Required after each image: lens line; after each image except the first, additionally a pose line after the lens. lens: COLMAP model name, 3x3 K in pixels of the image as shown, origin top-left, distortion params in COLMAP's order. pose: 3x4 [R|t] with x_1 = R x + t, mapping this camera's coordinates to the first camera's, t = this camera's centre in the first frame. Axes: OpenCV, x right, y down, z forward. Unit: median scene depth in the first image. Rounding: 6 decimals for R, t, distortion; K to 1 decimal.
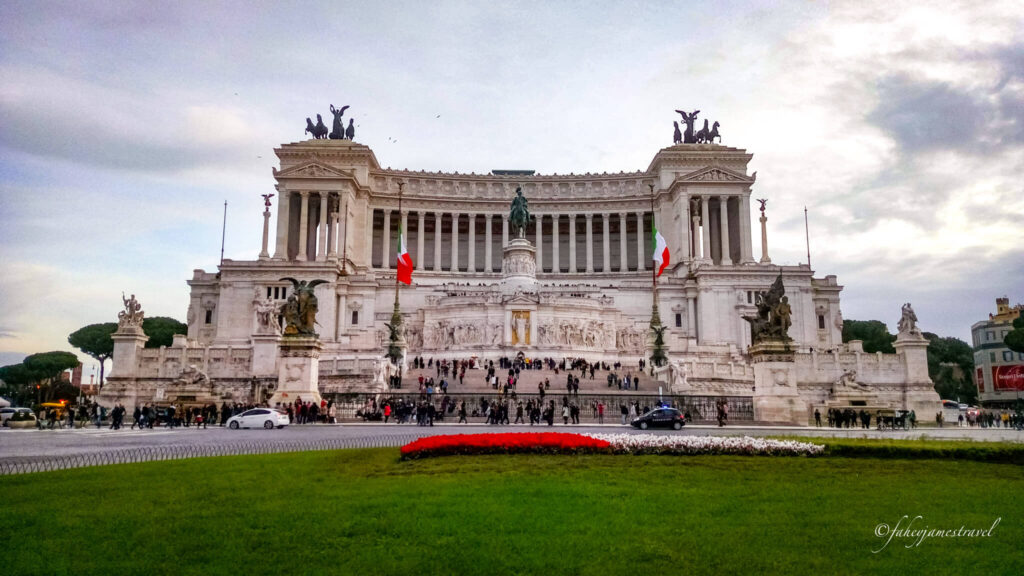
lens RADIAL K [[738.4, 0, 512.0], [0, 738.4, 288.0], [0, 0, 1]] dist [0.002439, 0.000208]
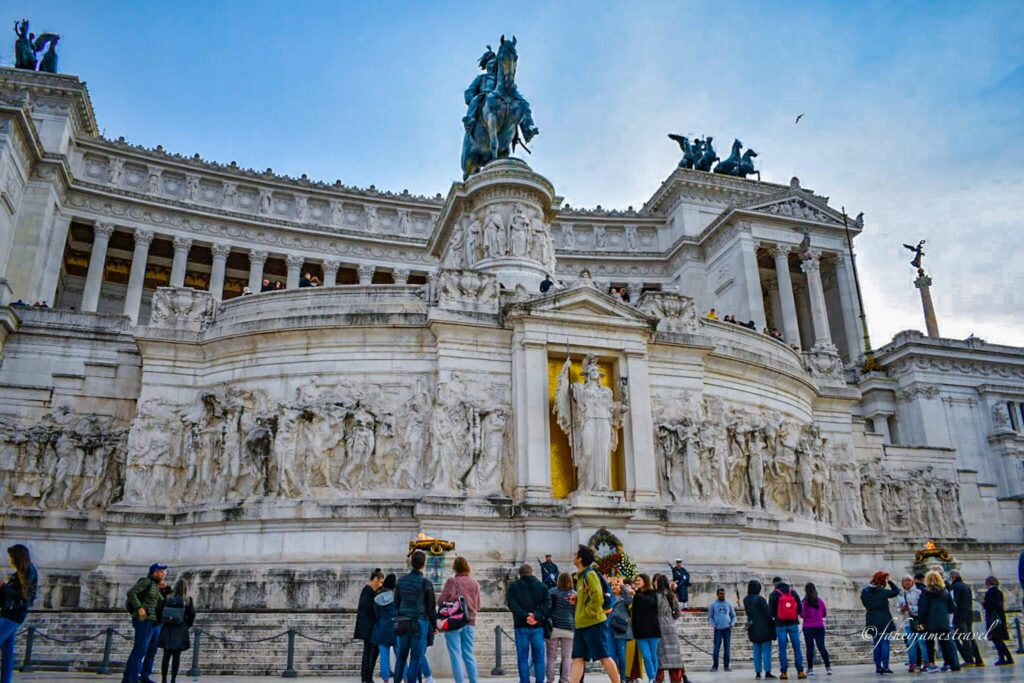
lens RADIAL K [[824.0, 0, 512.0], [0, 824.0, 341.5], [0, 0, 1]] dist [-0.095507, -0.000122]
pose [[0.964948, 0.077238, 0.250816, -0.070088], [-0.027258, 0.980038, -0.196933, 0.073944], [-0.261020, 0.183193, 0.947791, 0.717932]]
